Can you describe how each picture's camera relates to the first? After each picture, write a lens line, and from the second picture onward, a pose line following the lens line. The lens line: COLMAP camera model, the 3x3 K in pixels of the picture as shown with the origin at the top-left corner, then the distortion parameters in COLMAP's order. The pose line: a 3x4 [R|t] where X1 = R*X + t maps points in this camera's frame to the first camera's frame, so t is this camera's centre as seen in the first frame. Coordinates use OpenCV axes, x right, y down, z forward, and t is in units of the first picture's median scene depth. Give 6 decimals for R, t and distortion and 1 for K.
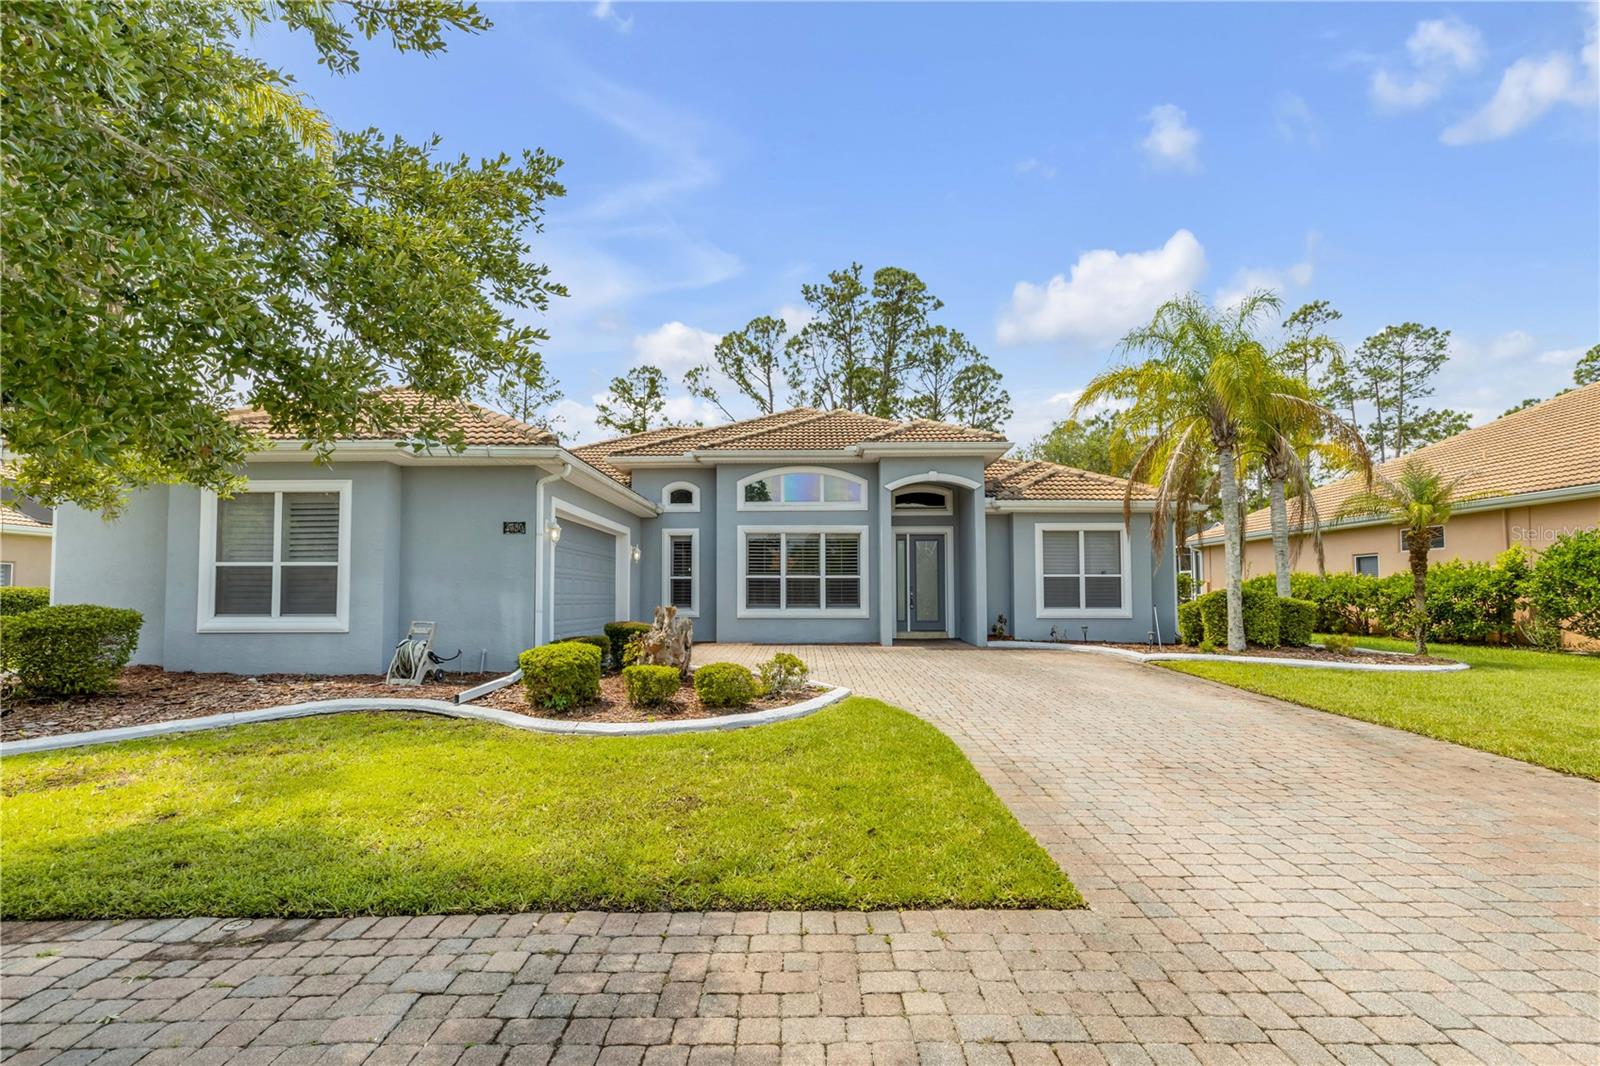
lens RADIAL K [[740.4, 0, 796.5], [0, 740.4, 556.3], [0, 0, 1]] dist [0.008367, -0.000990]
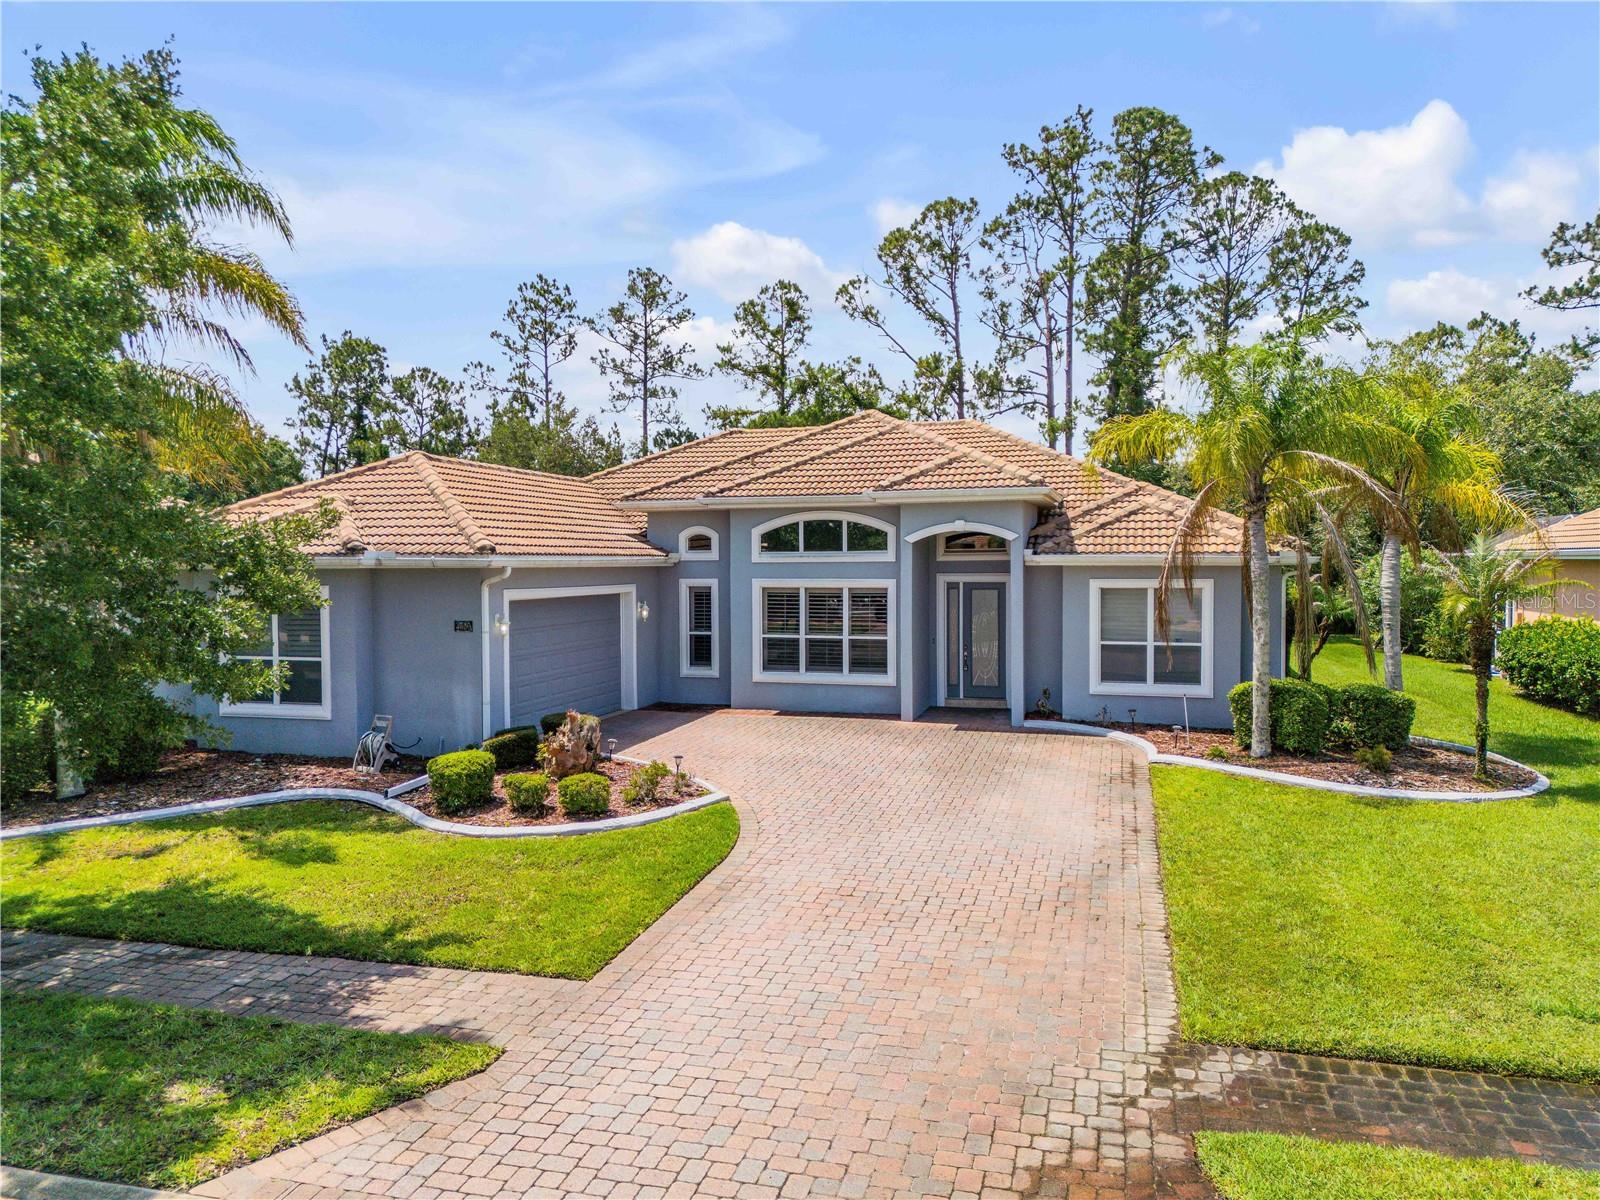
lens RADIAL K [[1127.6, 0, 795.3], [0, 1127.6, 580.0], [0, 0, 1]] dist [0.083528, -0.092318]
pose [[0.963115, 0.001680, -0.269086, 0.417271], [0.018417, 0.997224, 0.072144, -0.169777], [0.268461, -0.074439, 0.960410, -0.358433]]
